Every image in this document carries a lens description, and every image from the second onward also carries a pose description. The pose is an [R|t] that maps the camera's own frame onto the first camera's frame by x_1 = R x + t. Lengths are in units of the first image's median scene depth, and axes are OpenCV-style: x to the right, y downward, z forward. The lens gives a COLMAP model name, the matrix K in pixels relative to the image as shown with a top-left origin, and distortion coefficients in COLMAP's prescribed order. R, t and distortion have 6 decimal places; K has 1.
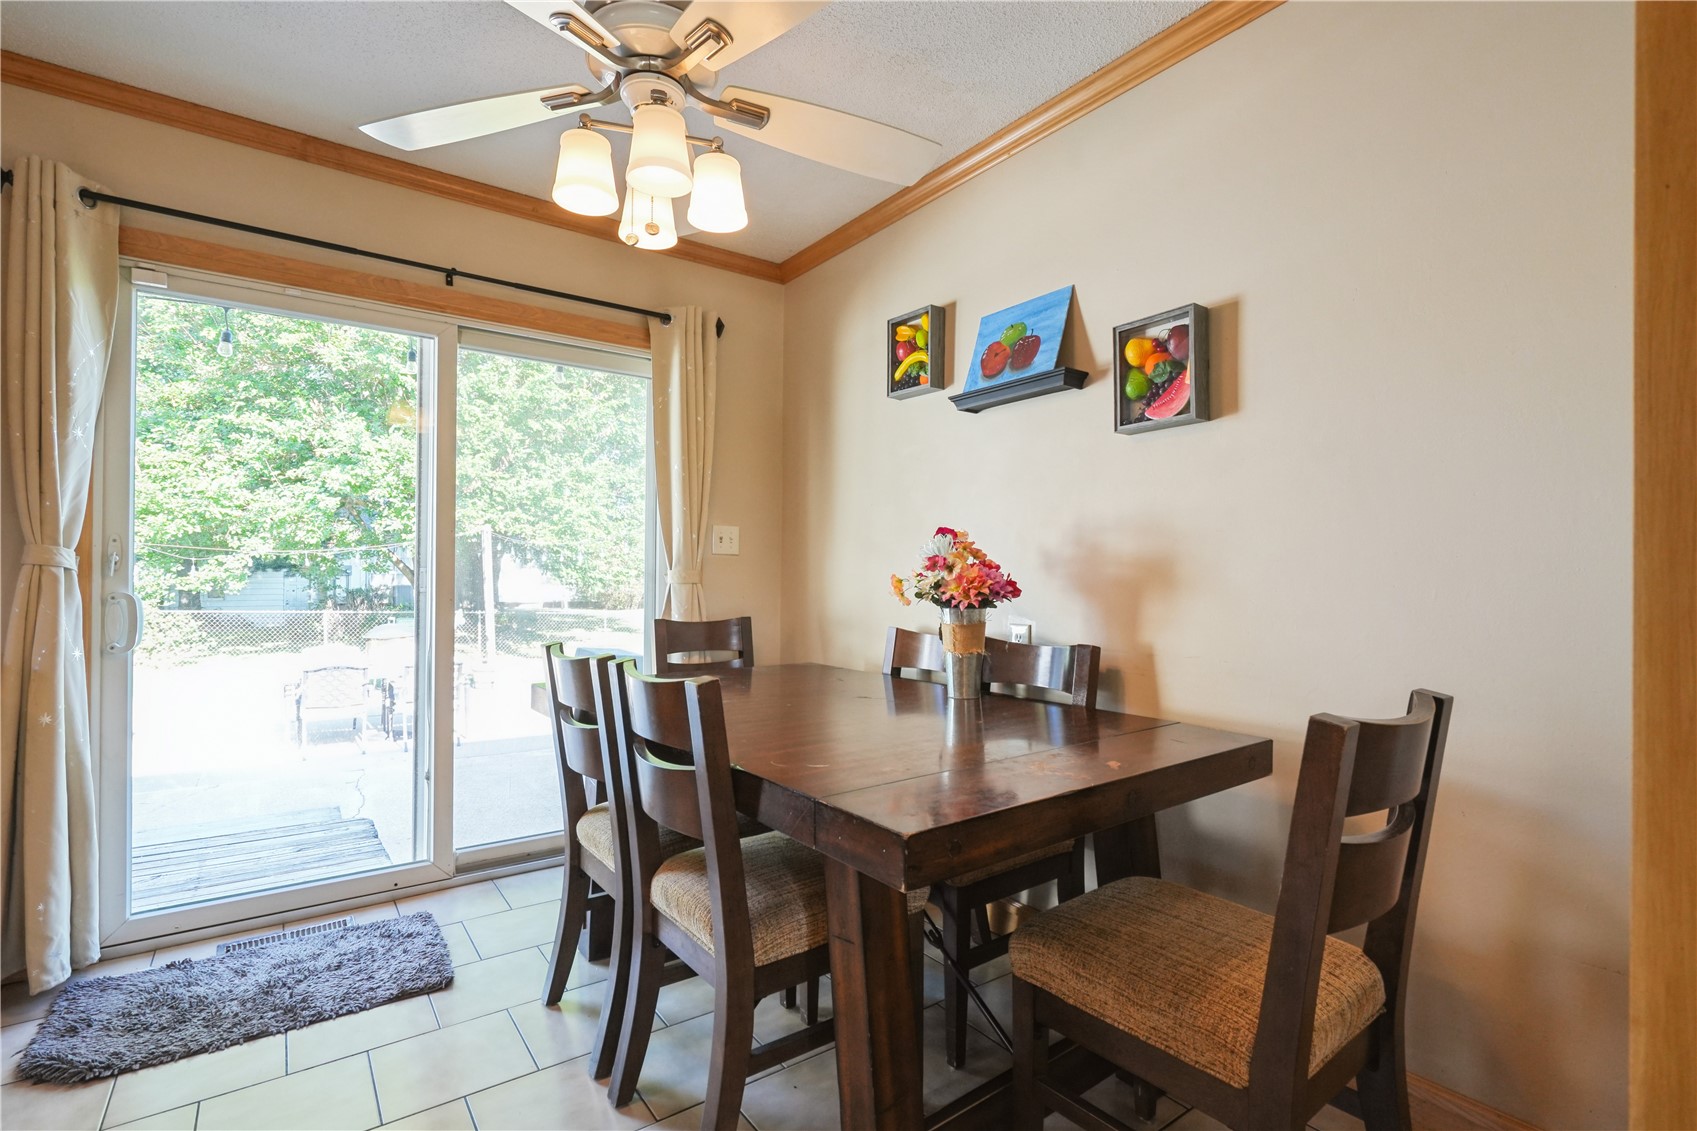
lens RADIAL K [[786.4, 0, 841.7], [0, 786.4, 567.9], [0, 0, 1]] dist [-0.005131, -0.000018]
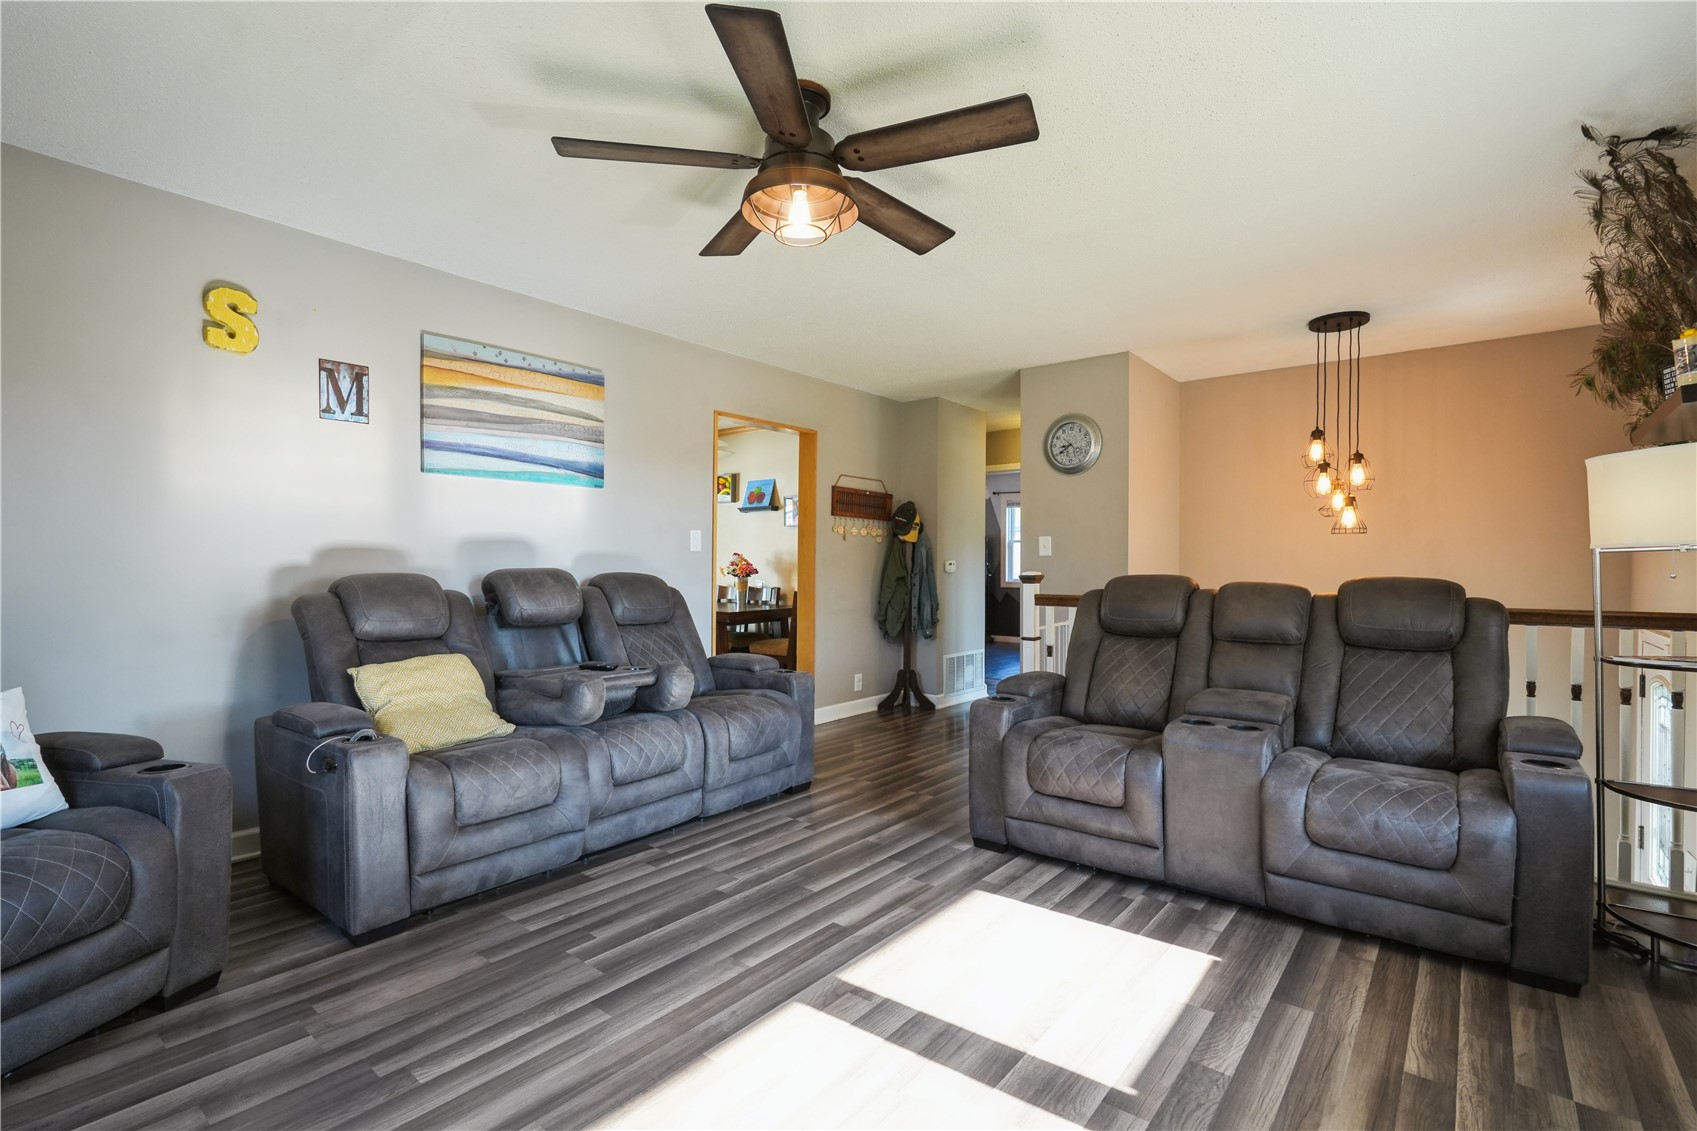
lens RADIAL K [[786.4, 0, 847.6], [0, 786.4, 563.6], [0, 0, 1]] dist [-0.005131, -0.000018]
pose [[0.965287, -0.002313, 0.261183, -0.271174], [0.001239, 0.999990, 0.004278, -0.018659], [-0.261190, -0.003806, 0.965280, -2.252617]]
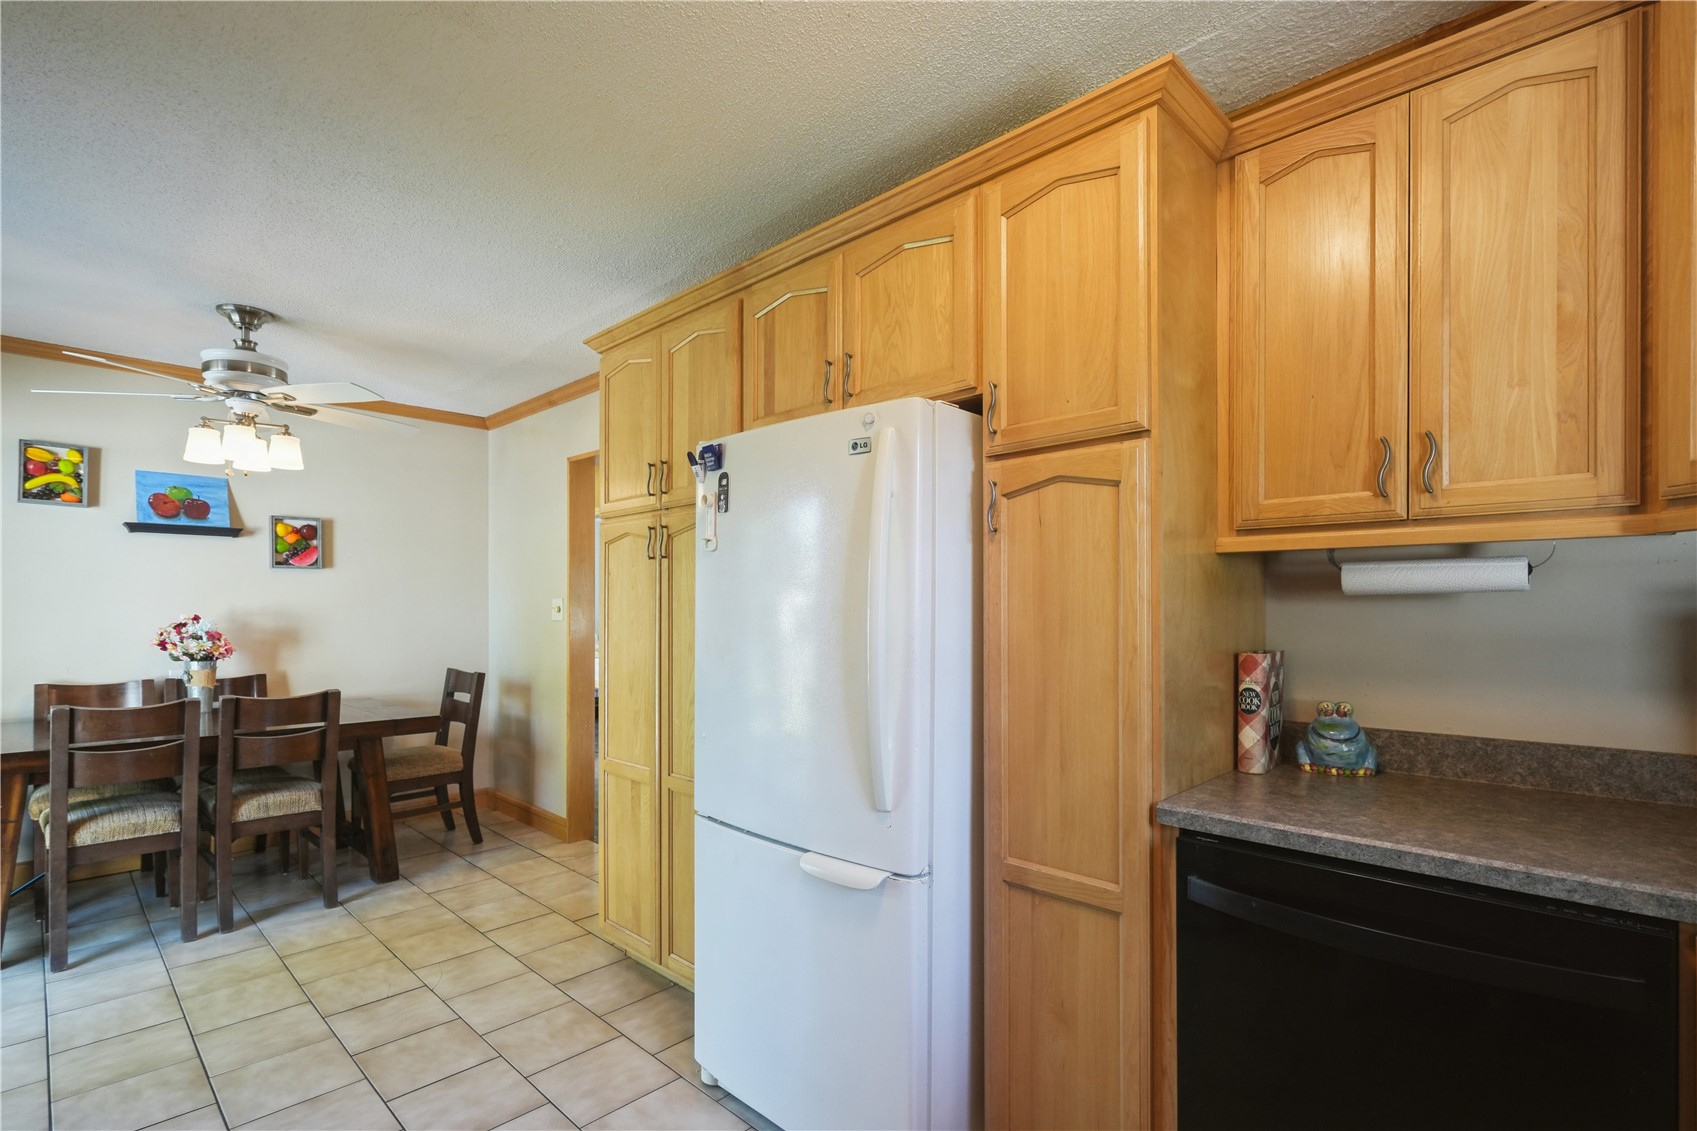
lens RADIAL K [[786.4, 0, 824.7], [0, 786.4, 603.3], [0, 0, 1]] dist [-0.005131, -0.000018]
pose [[-0.172735, 0.001877, 0.984967, -1.713478], [-0.002624, 0.999994, -0.002365, -0.072796], [-0.984965, -0.002993, -0.172729, -0.044768]]
